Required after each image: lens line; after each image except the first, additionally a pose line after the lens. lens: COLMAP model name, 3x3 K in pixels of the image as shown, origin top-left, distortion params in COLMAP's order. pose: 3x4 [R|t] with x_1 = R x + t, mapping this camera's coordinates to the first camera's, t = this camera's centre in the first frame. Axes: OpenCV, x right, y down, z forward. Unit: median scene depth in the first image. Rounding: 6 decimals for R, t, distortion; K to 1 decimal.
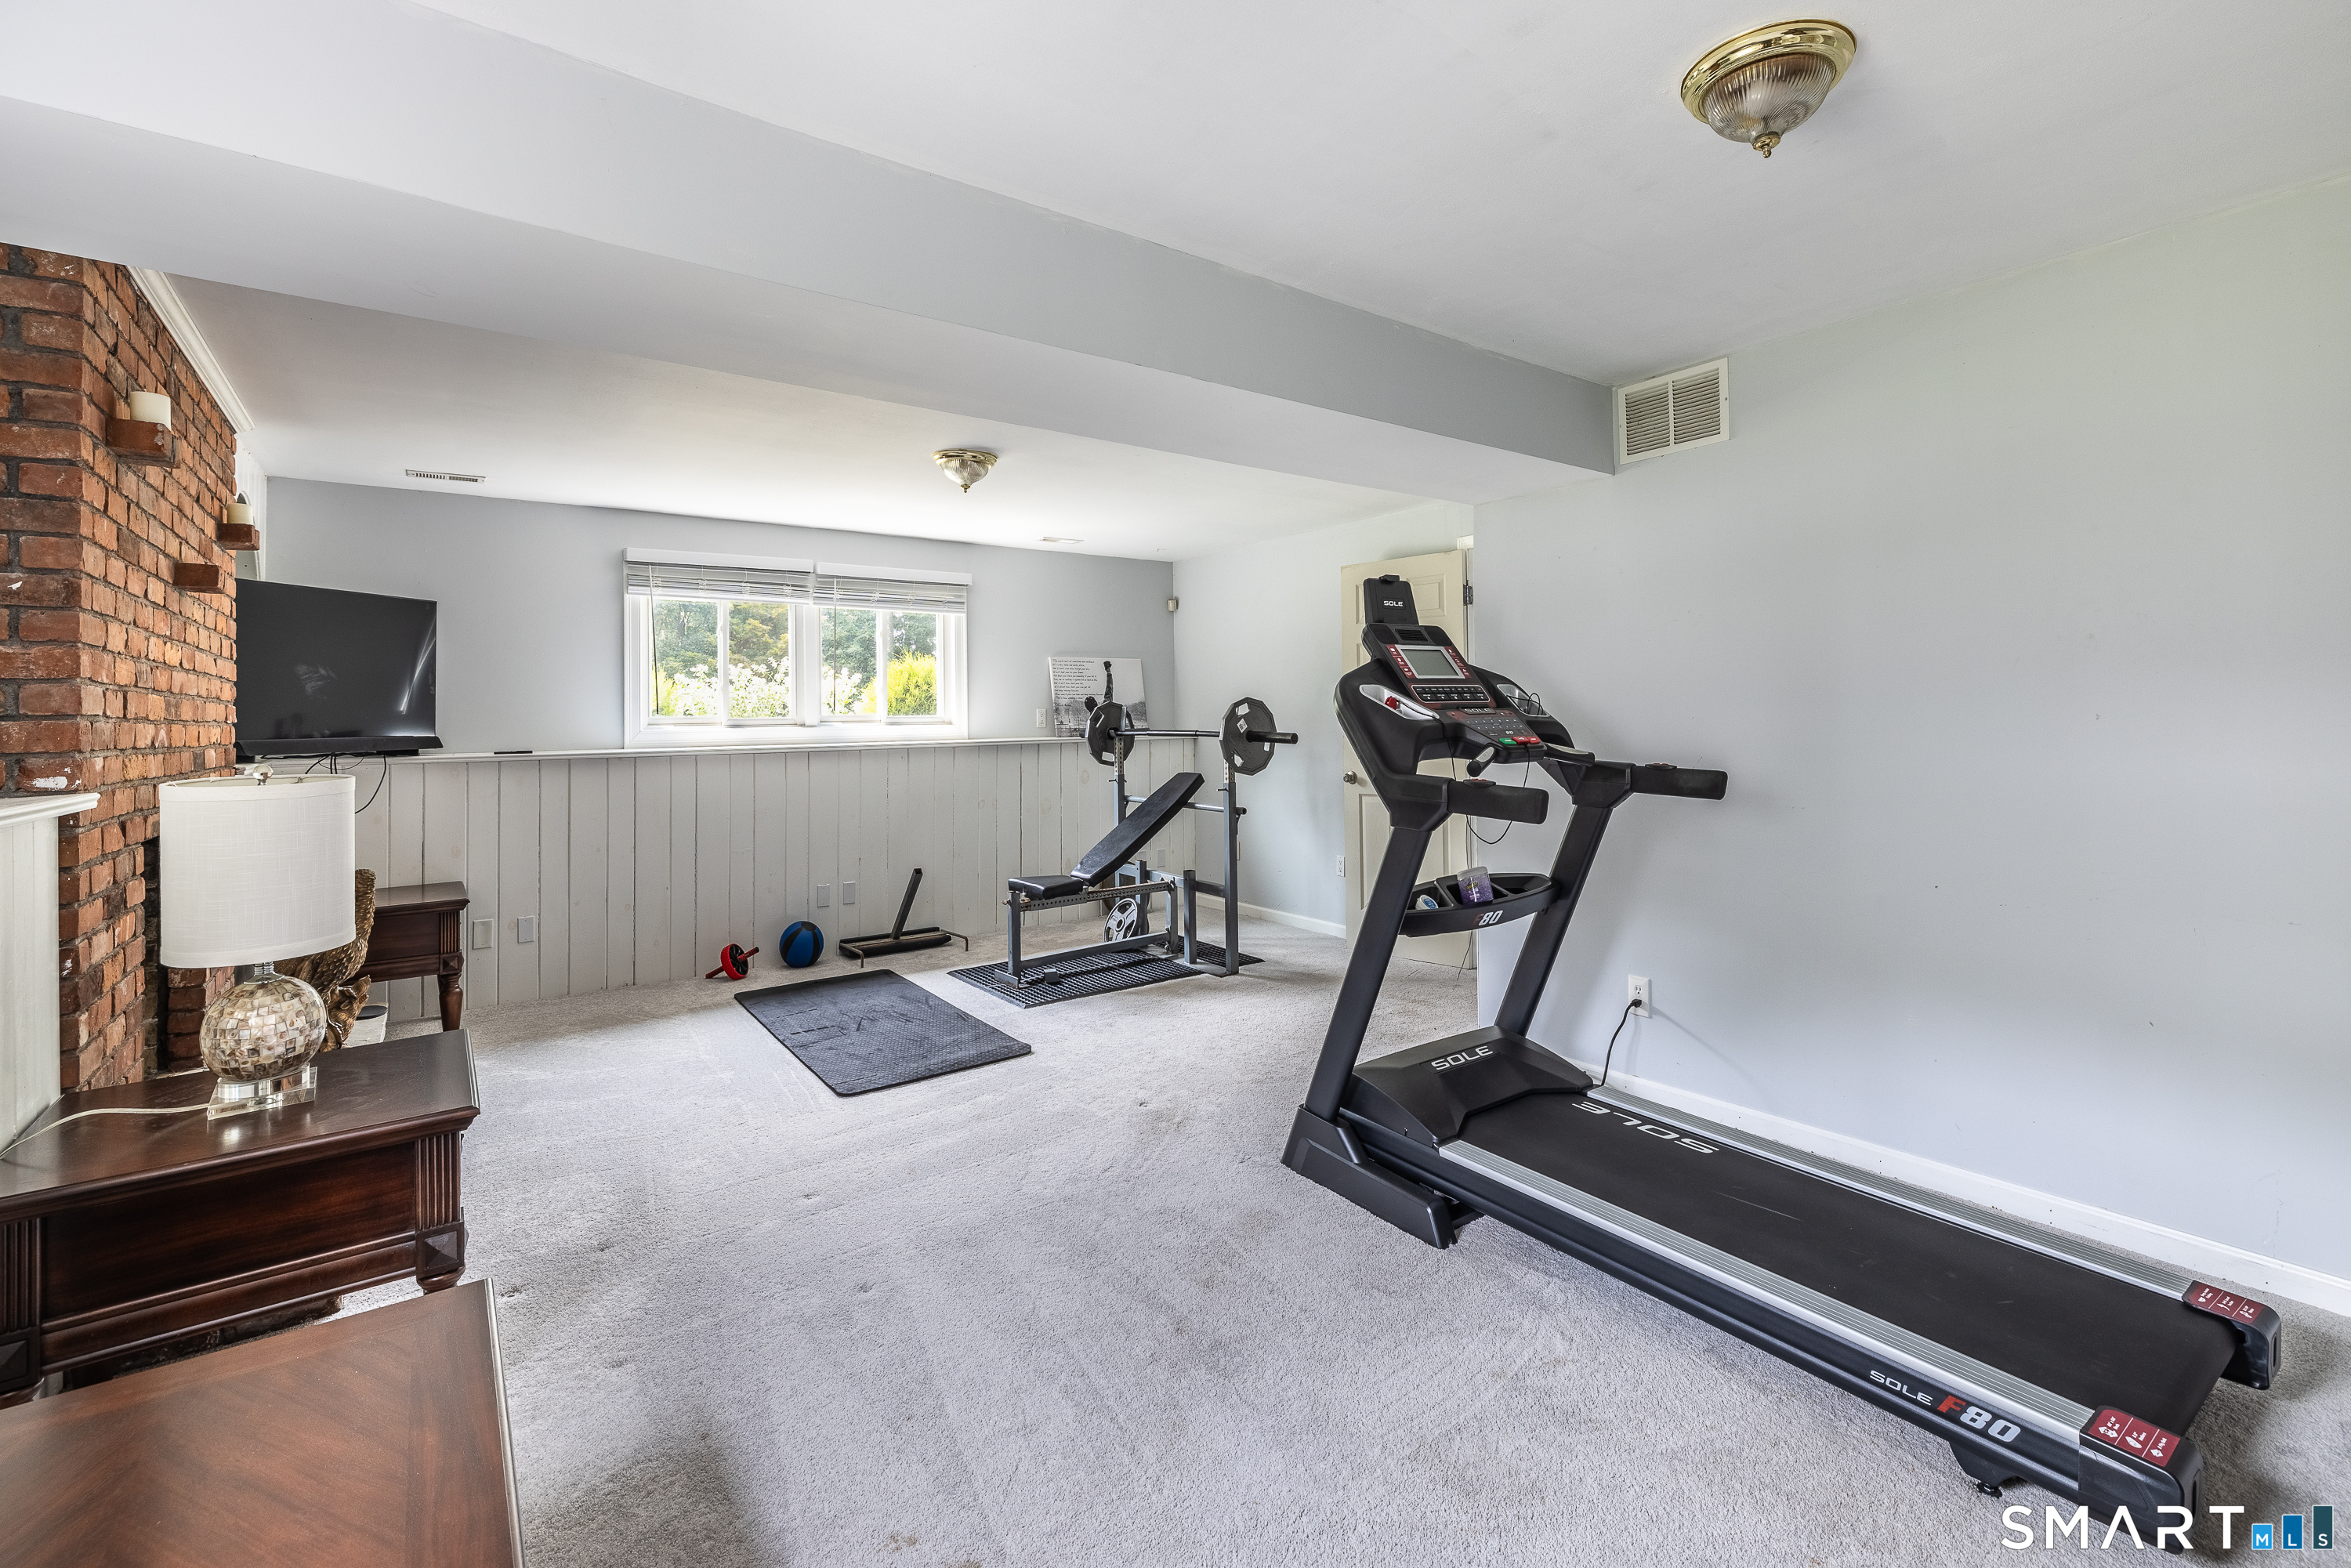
lens RADIAL K [[1066.5, 0, 1186.2], [0, 1066.5, 715.9], [0, 0, 1]] dist [0.002678, 0.000129]
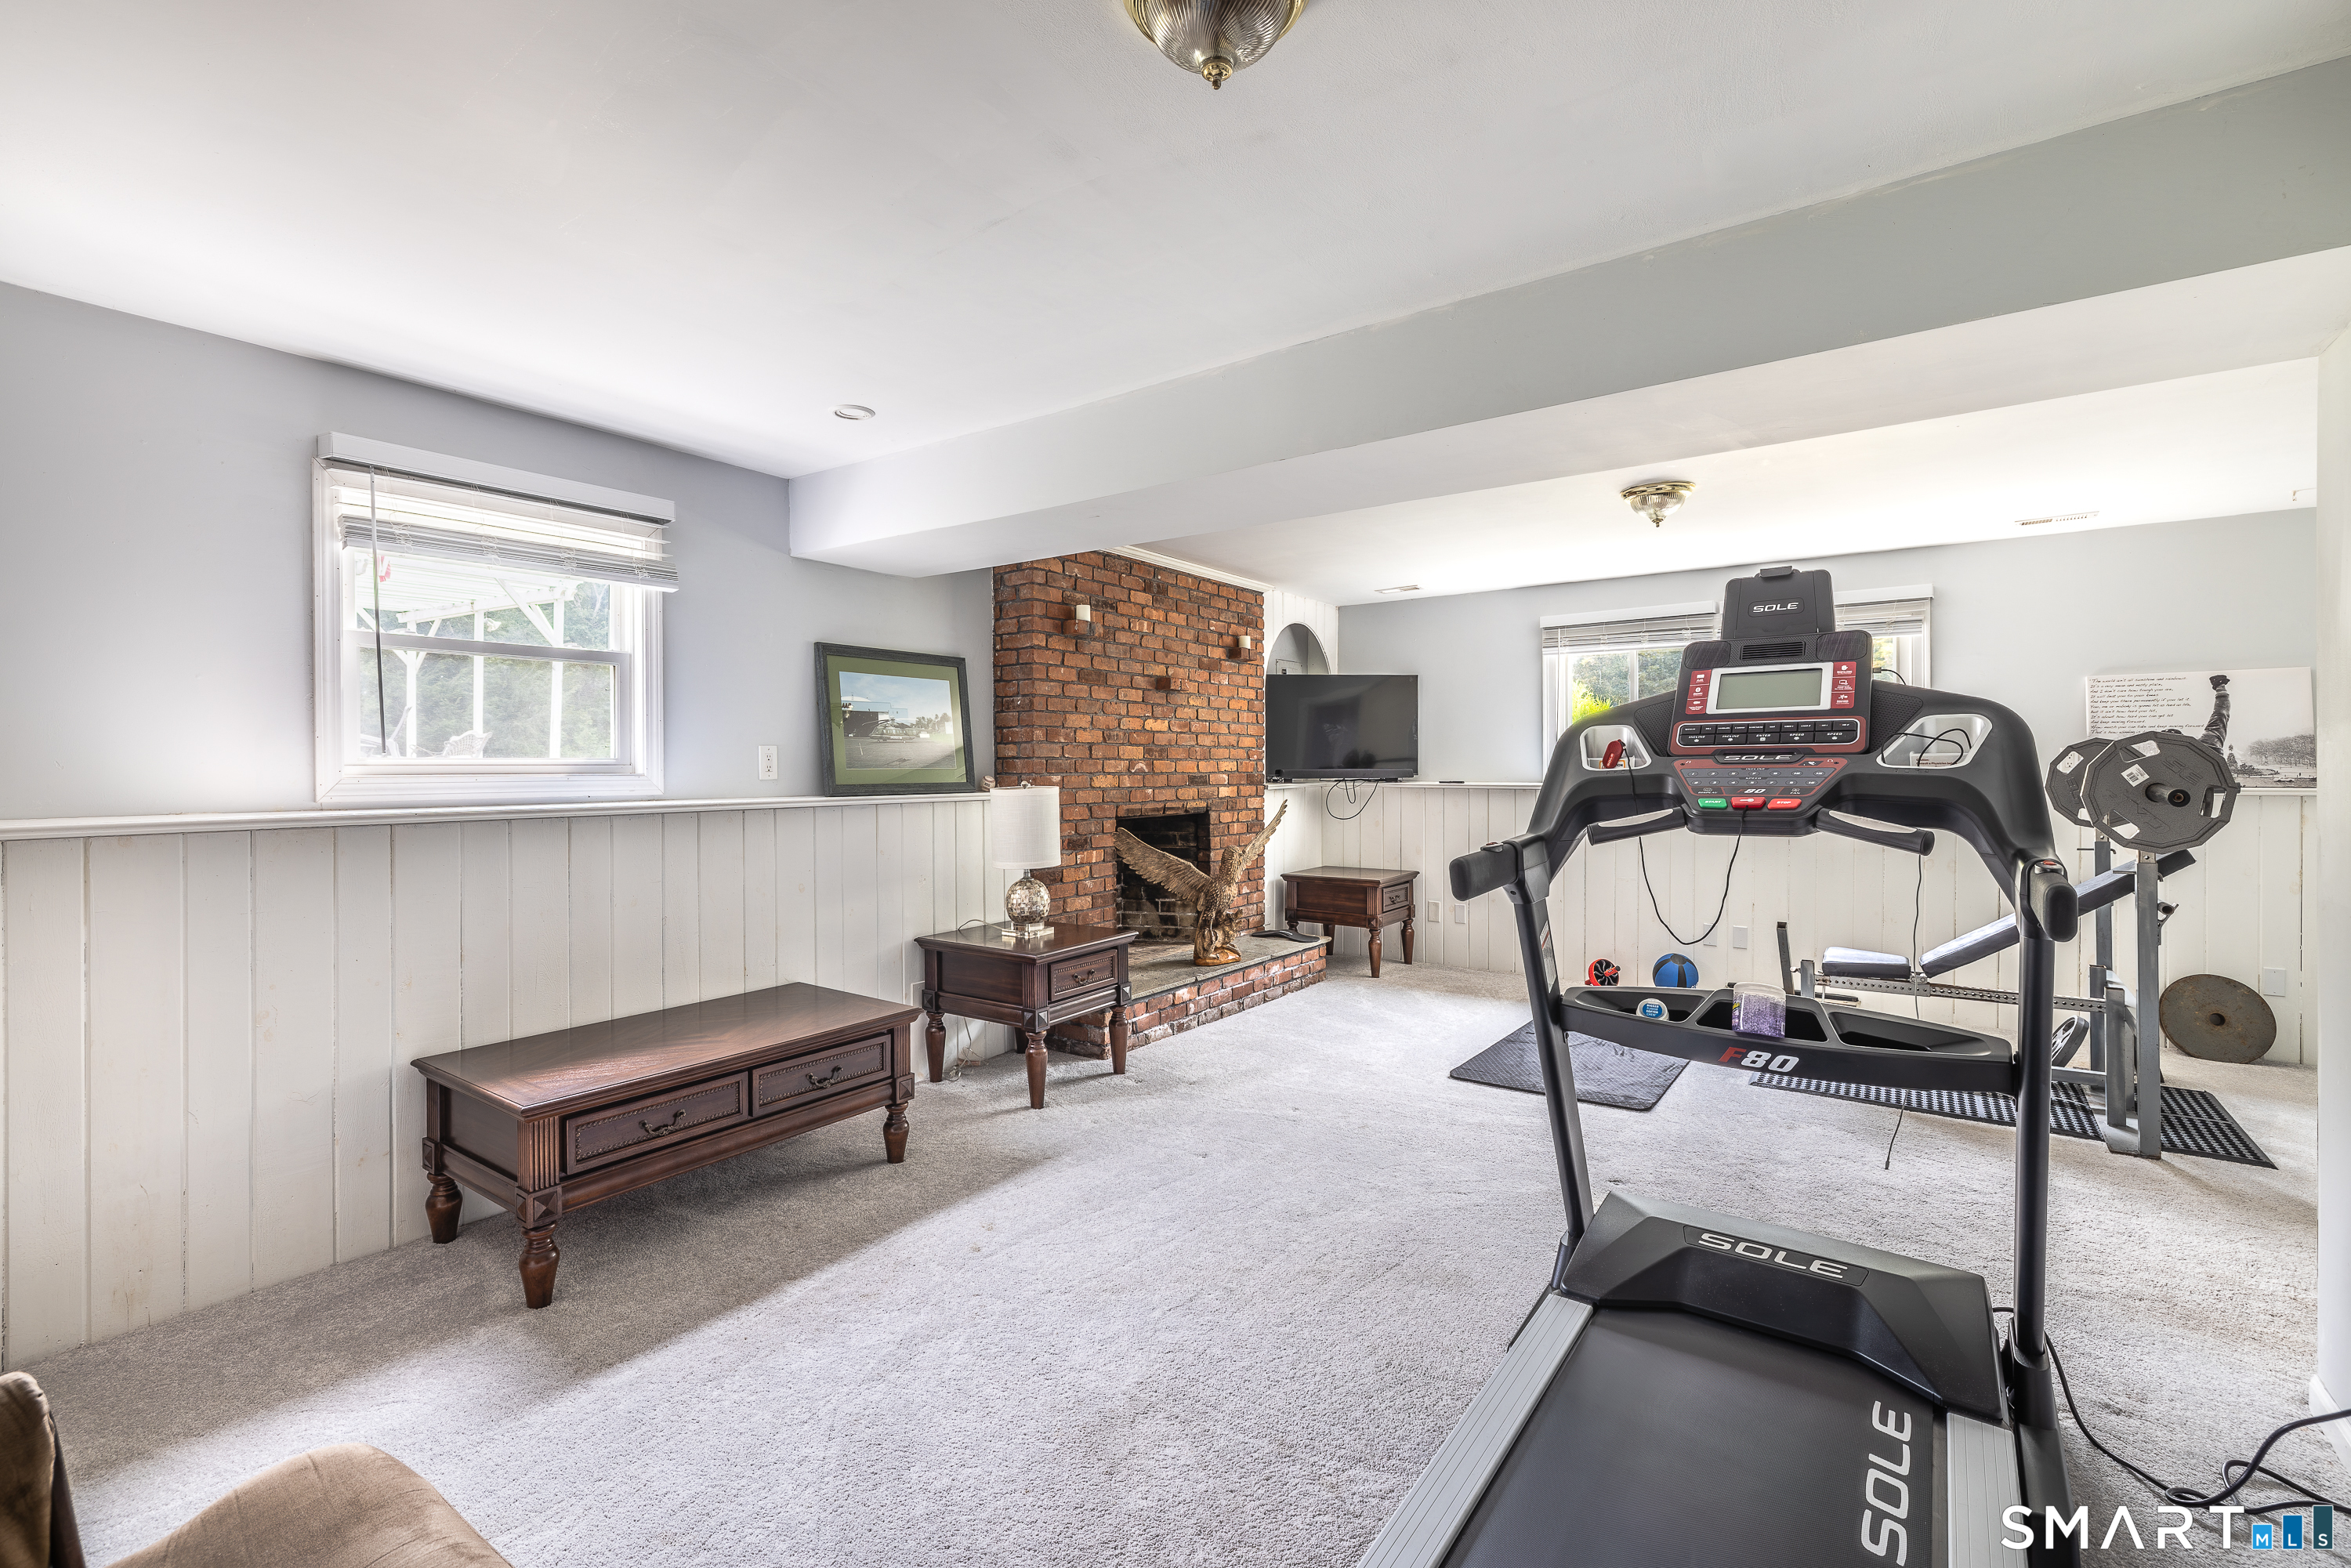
lens RADIAL K [[1013.3, 0, 1183.7], [0, 1013.3, 760.2], [0, 0, 1]] dist [0.001157, 0.000049]
pose [[0.307460, 0.010415, -0.951504, 0.486400], [-0.001437, 0.999944, 0.010481, -0.005817], [0.951560, -0.001855, 0.307458, 0.273433]]
